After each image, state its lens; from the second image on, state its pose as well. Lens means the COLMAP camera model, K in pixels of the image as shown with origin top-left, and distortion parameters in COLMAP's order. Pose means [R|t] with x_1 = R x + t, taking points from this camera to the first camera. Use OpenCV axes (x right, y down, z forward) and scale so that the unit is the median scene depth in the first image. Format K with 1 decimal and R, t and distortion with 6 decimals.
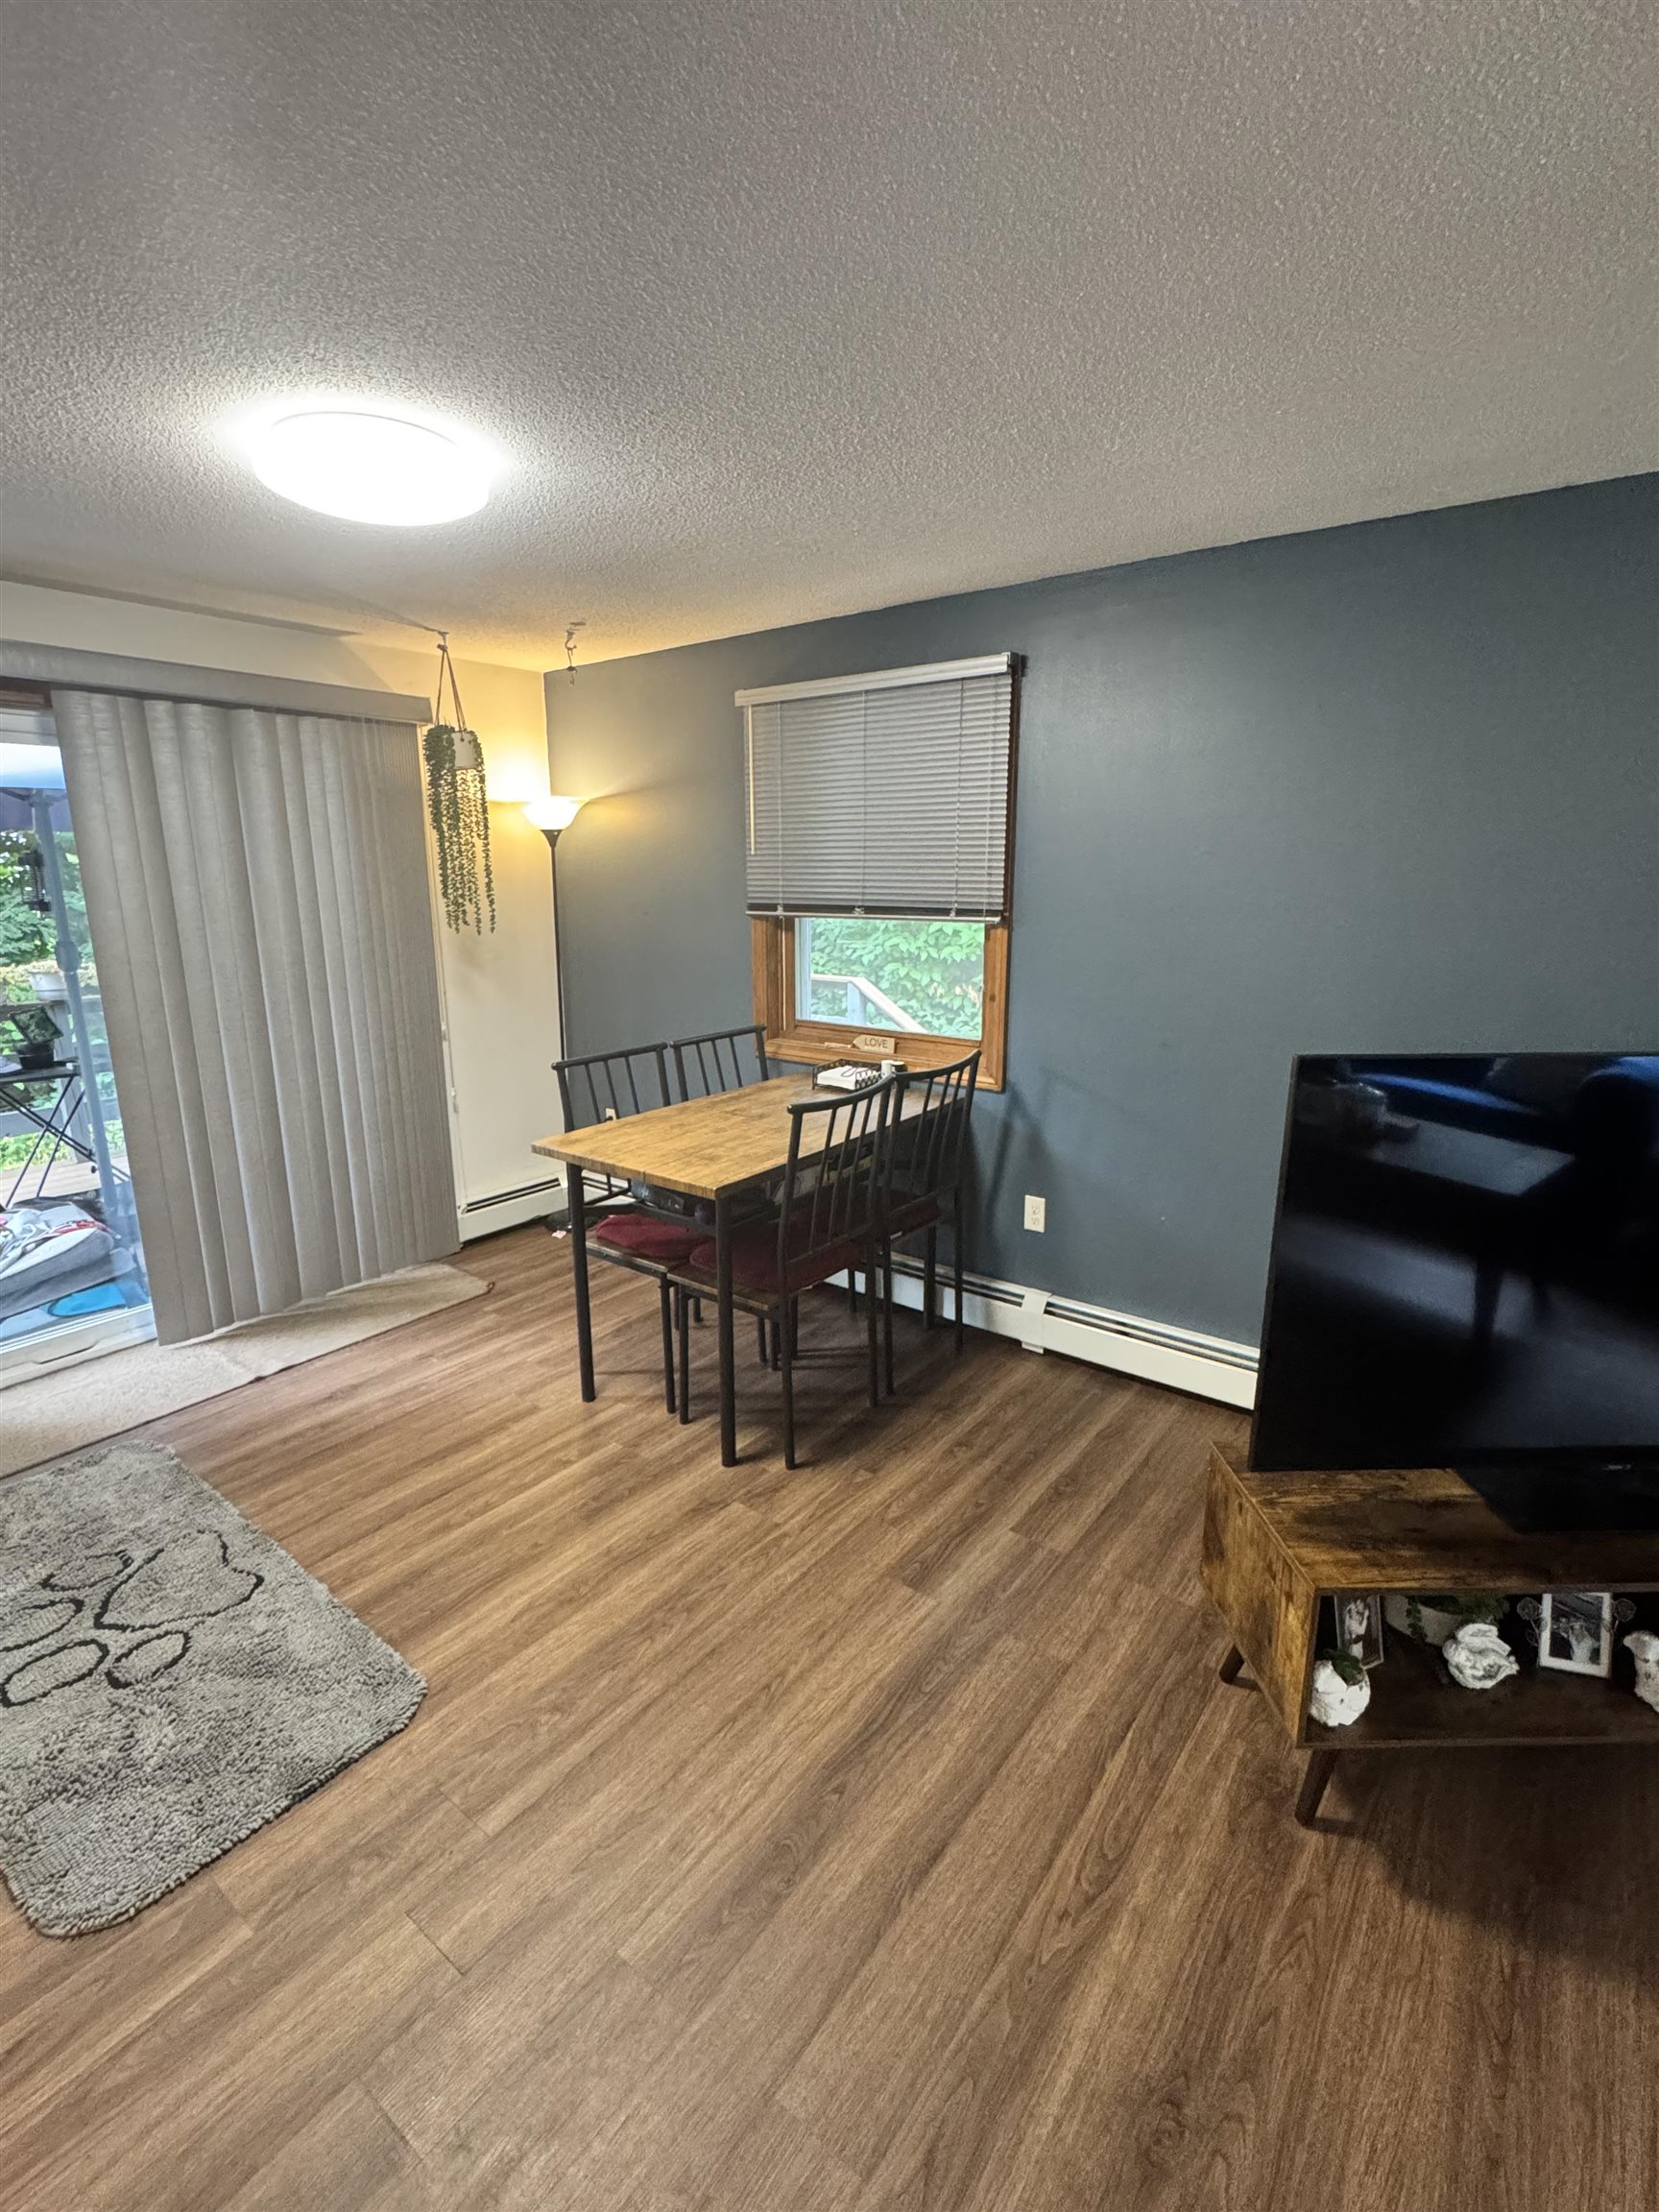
lens RADIAL K [[1018.9, 0, 834.2], [0, 1018.9, 1110.4], [0, 0, 1]] dist [-0.001146, -0.000137]
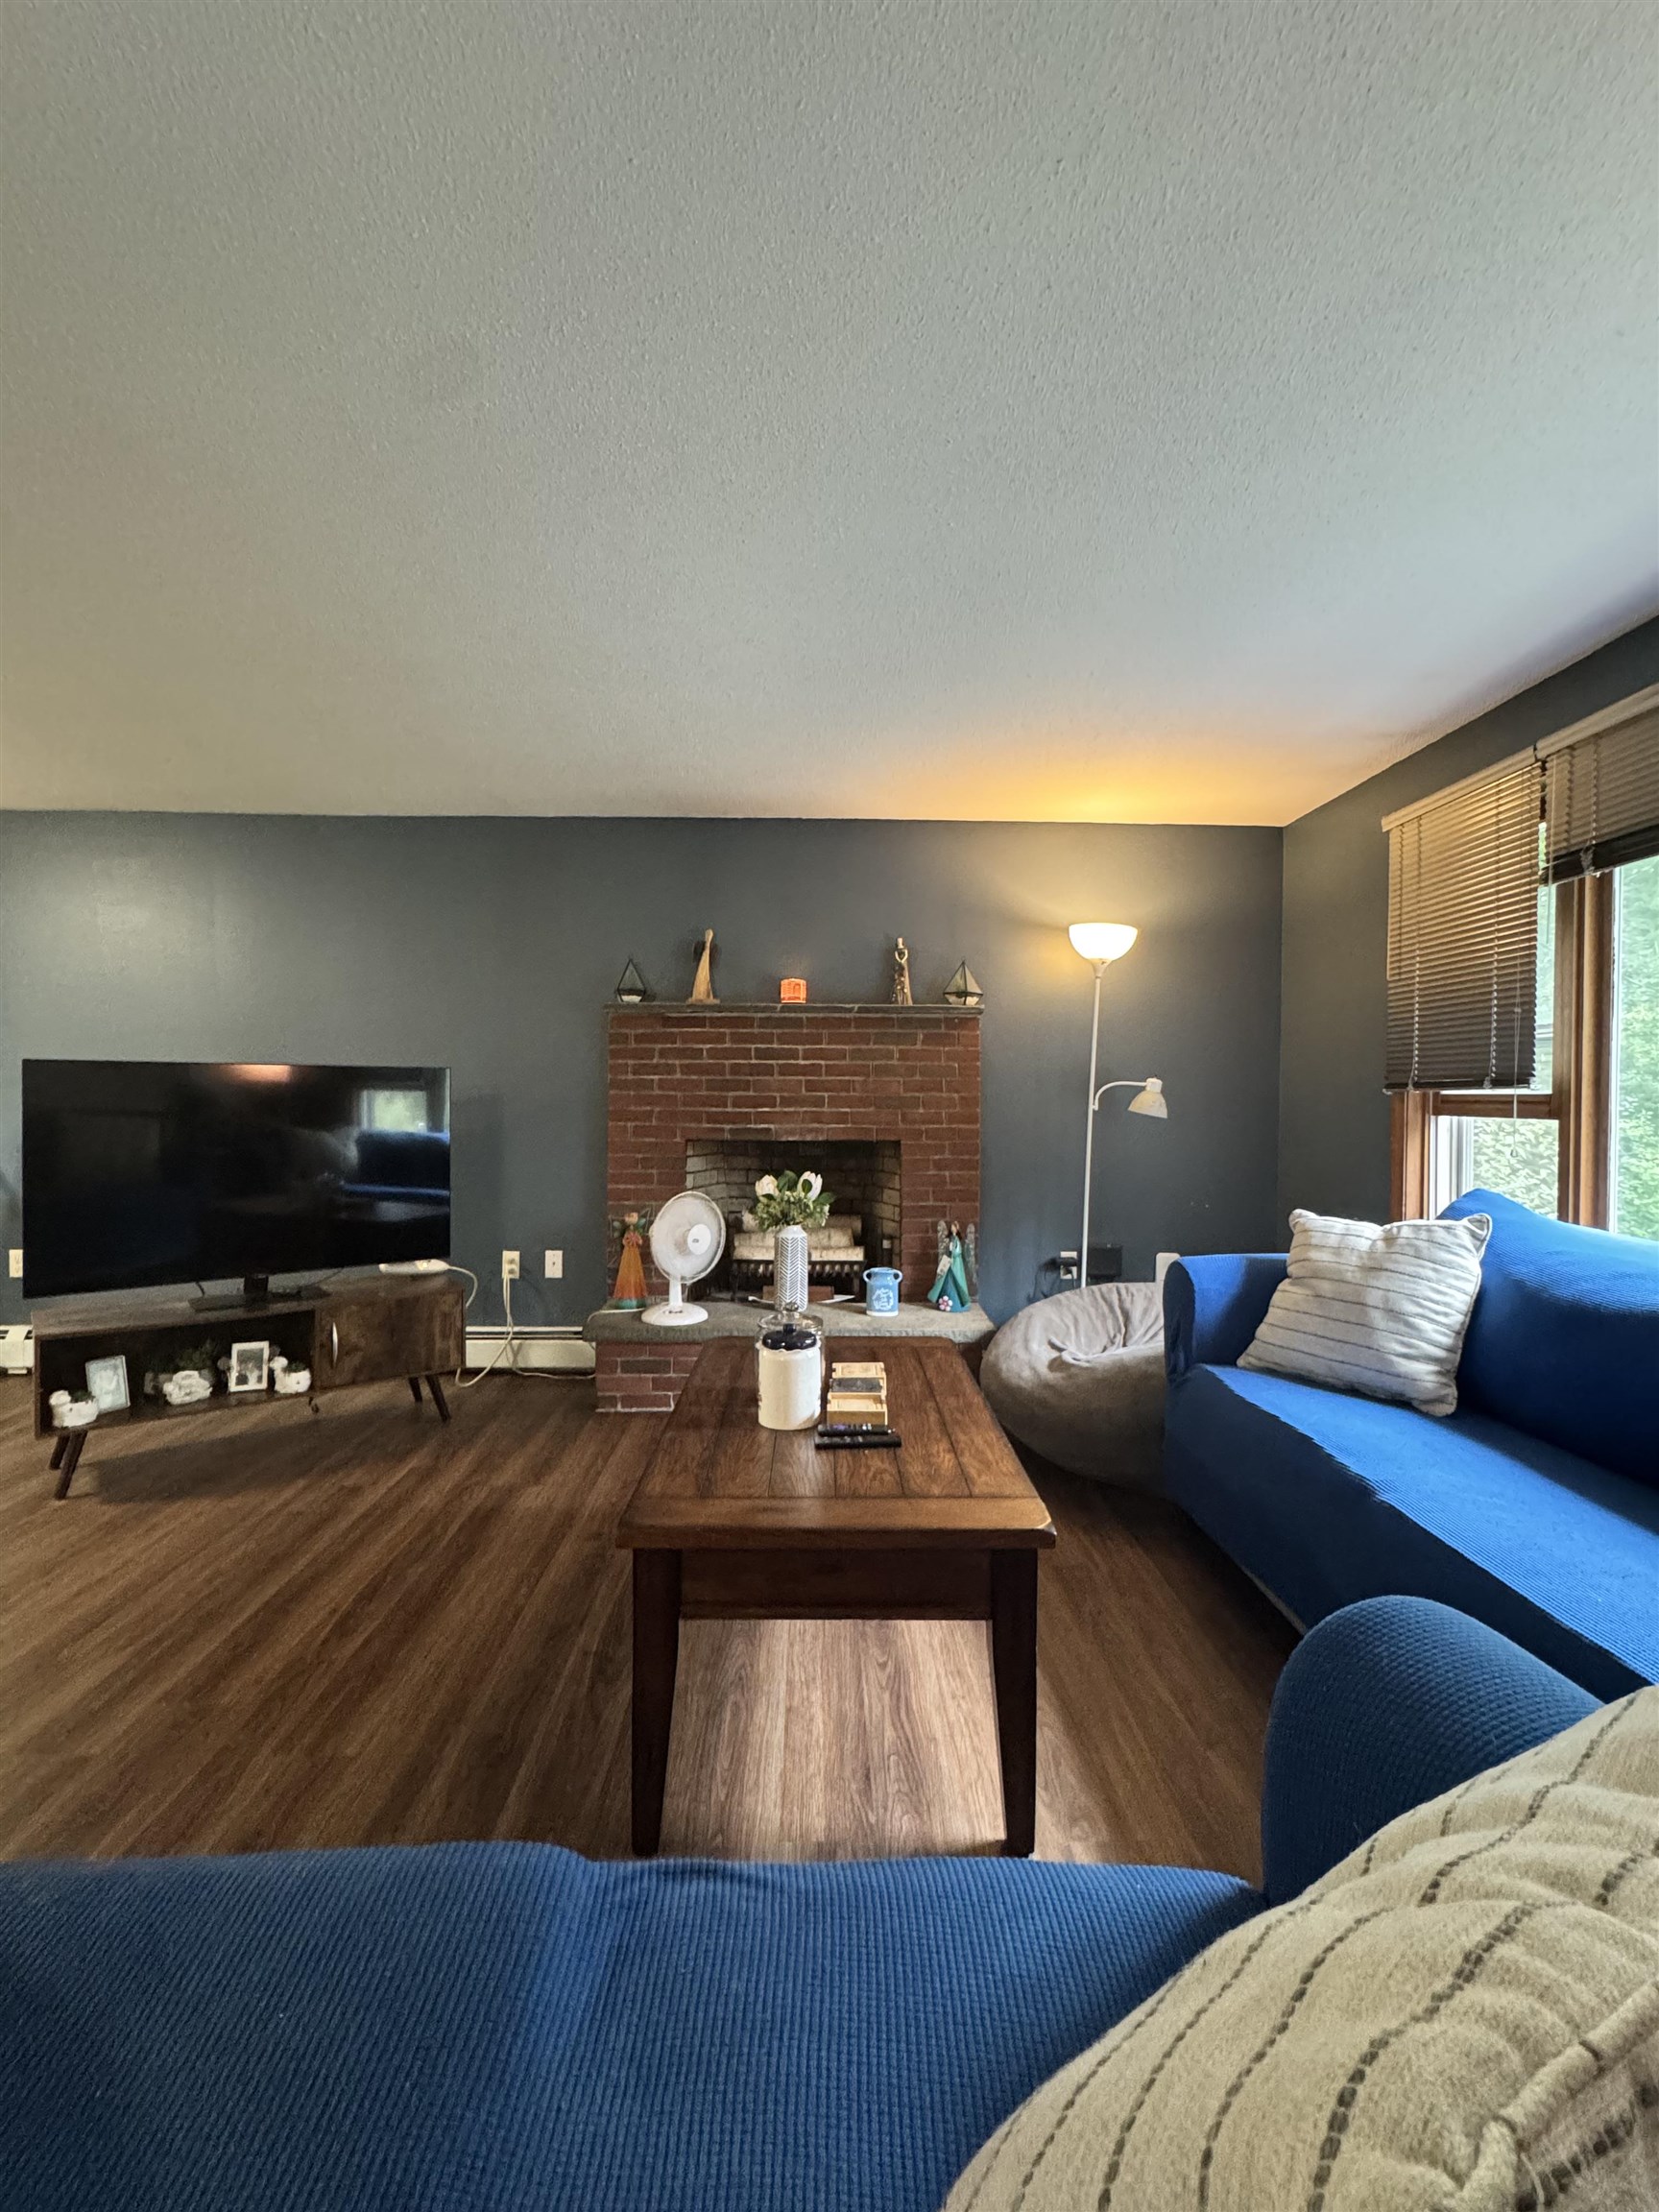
lens RADIAL K [[984.8, 0, 847.8], [0, 984.8, 1103.7], [0, 0, 1]] dist [-0.003443, -0.000927]
pose [[0.784272, -0.000237, 0.620417, 0.467109], [0.135928, 0.975770, -0.171454, 0.499232], [-0.605344, 0.218799, 0.765301, -1.215252]]
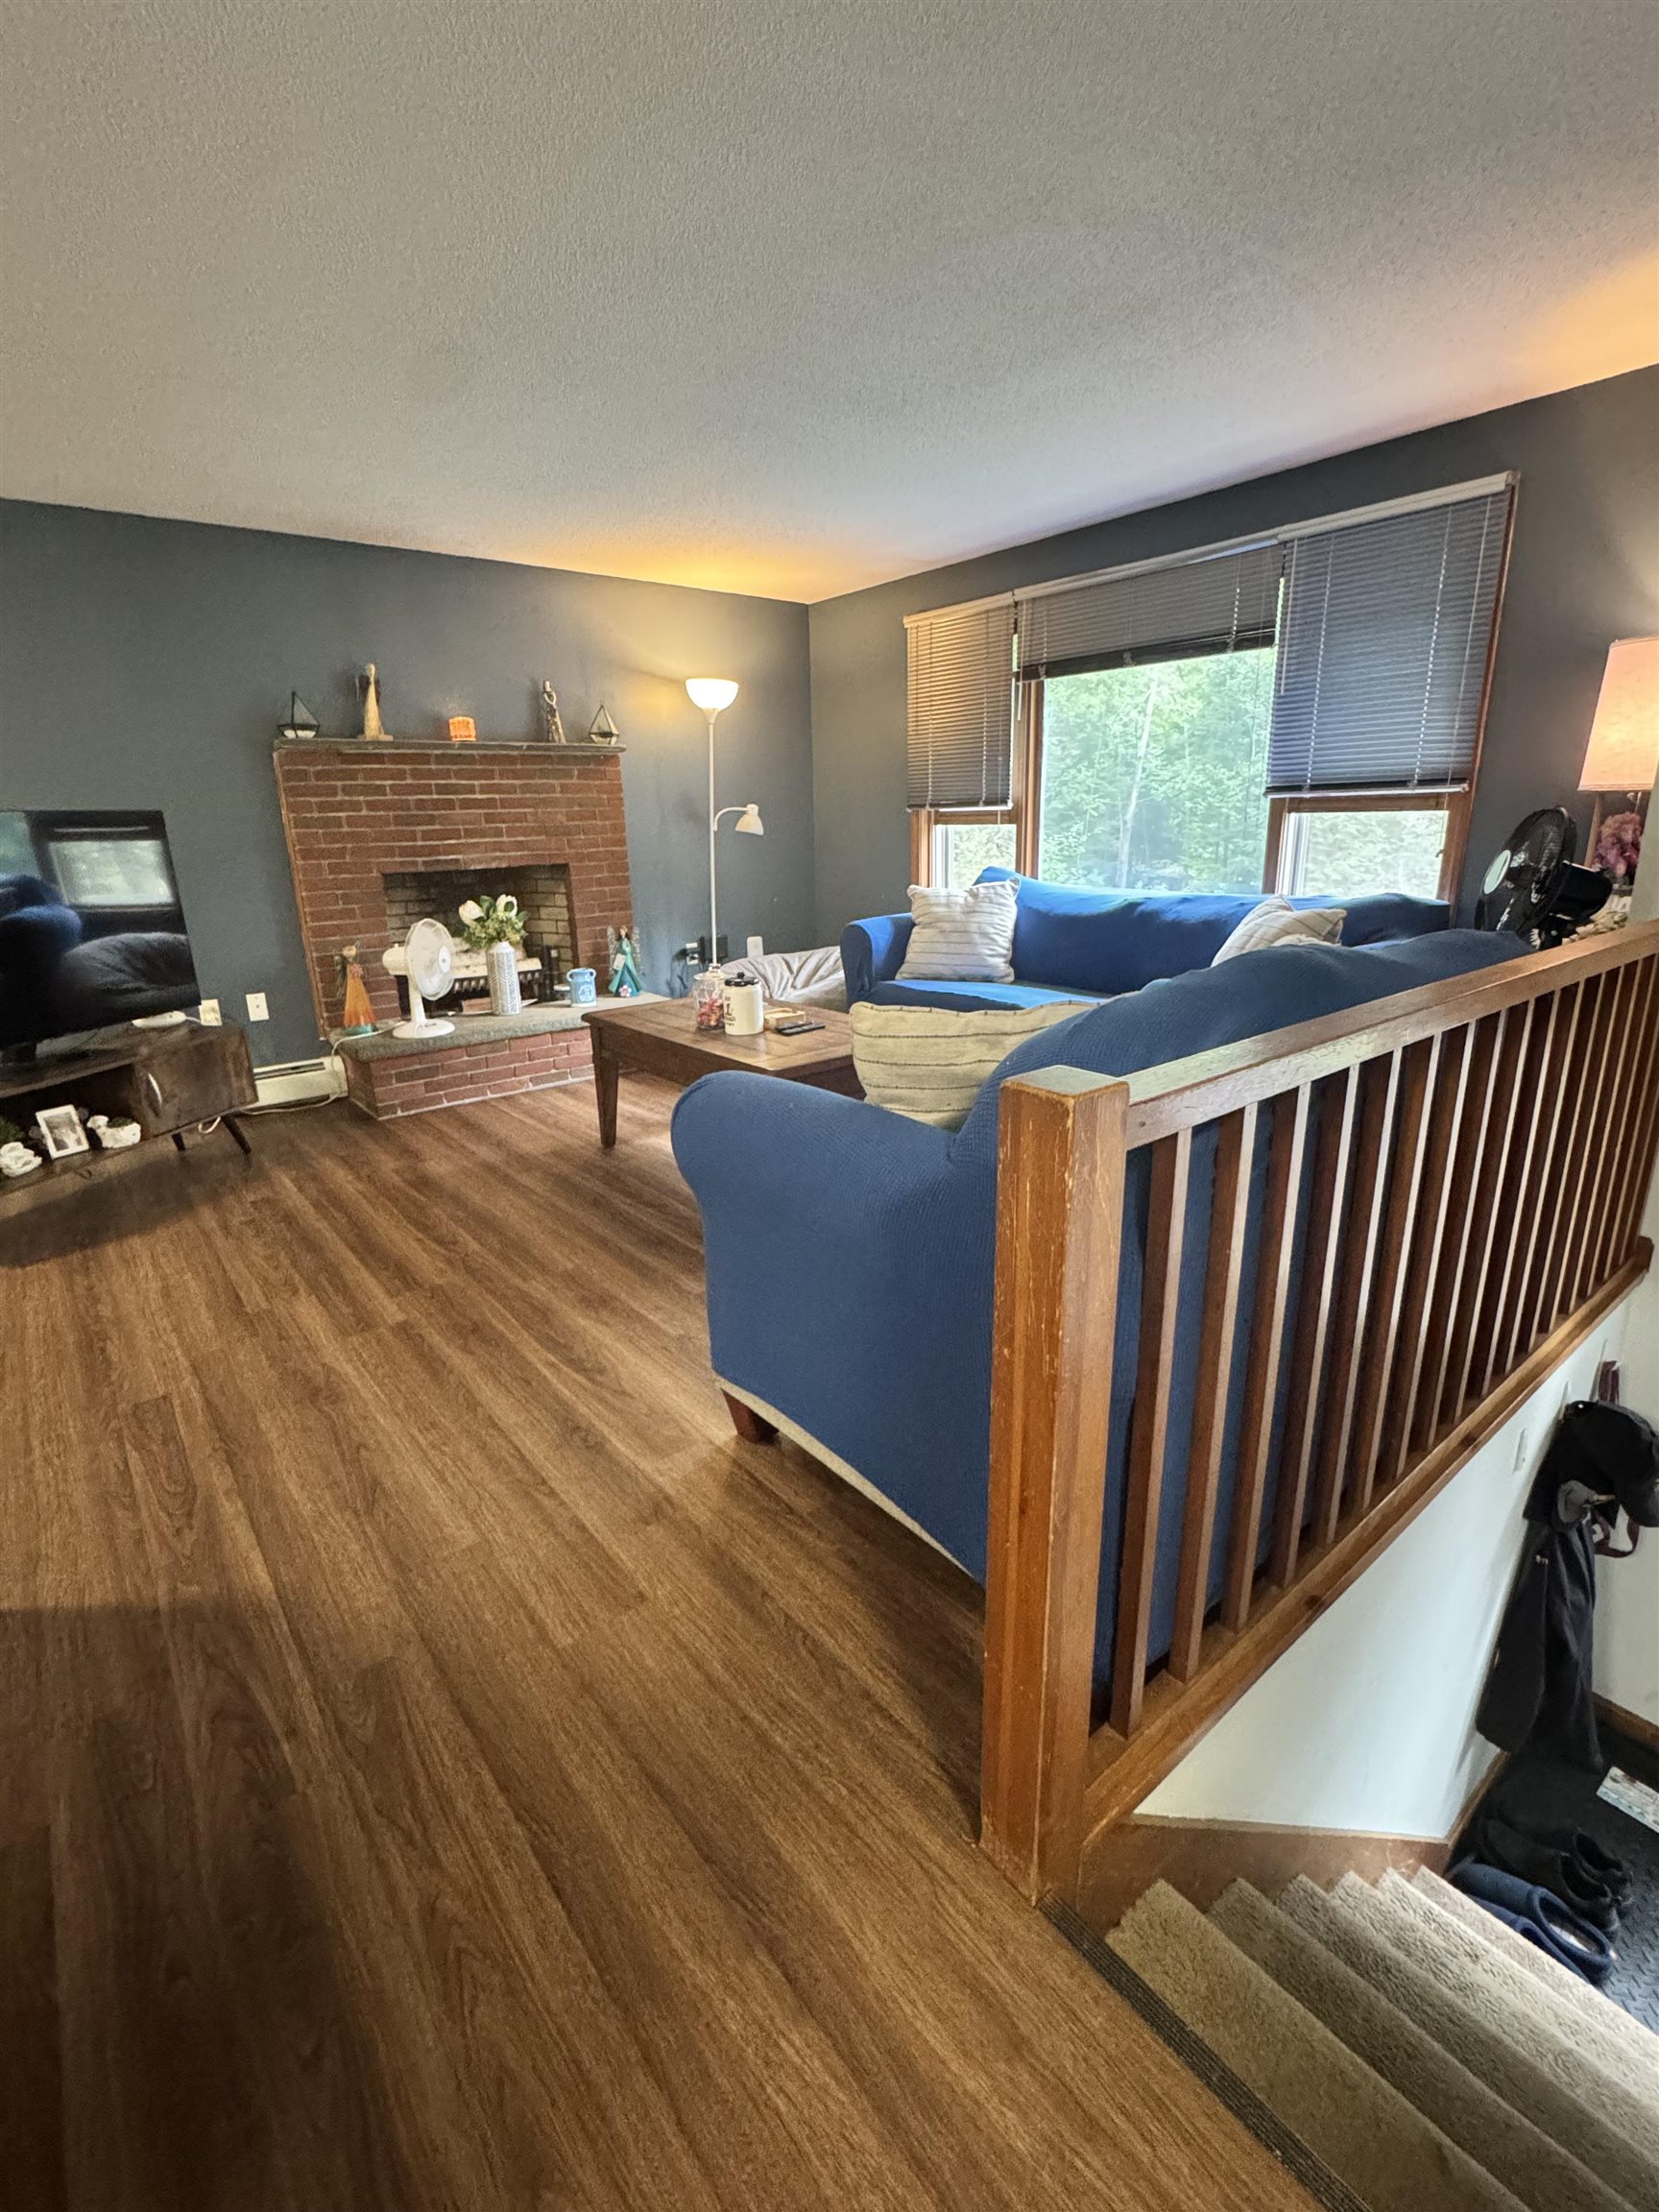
lens RADIAL K [[984.8, 0, 836.5], [0, 984.8, 1096.4], [0, 0, 1]] dist [-0.003443, -0.000927]
pose [[0.242270, -0.274206, 0.930654, -0.606549], [0.247033, 0.945050, 0.214140, 0.414404], [-0.938232, 0.178023, 0.296695, -0.904680]]
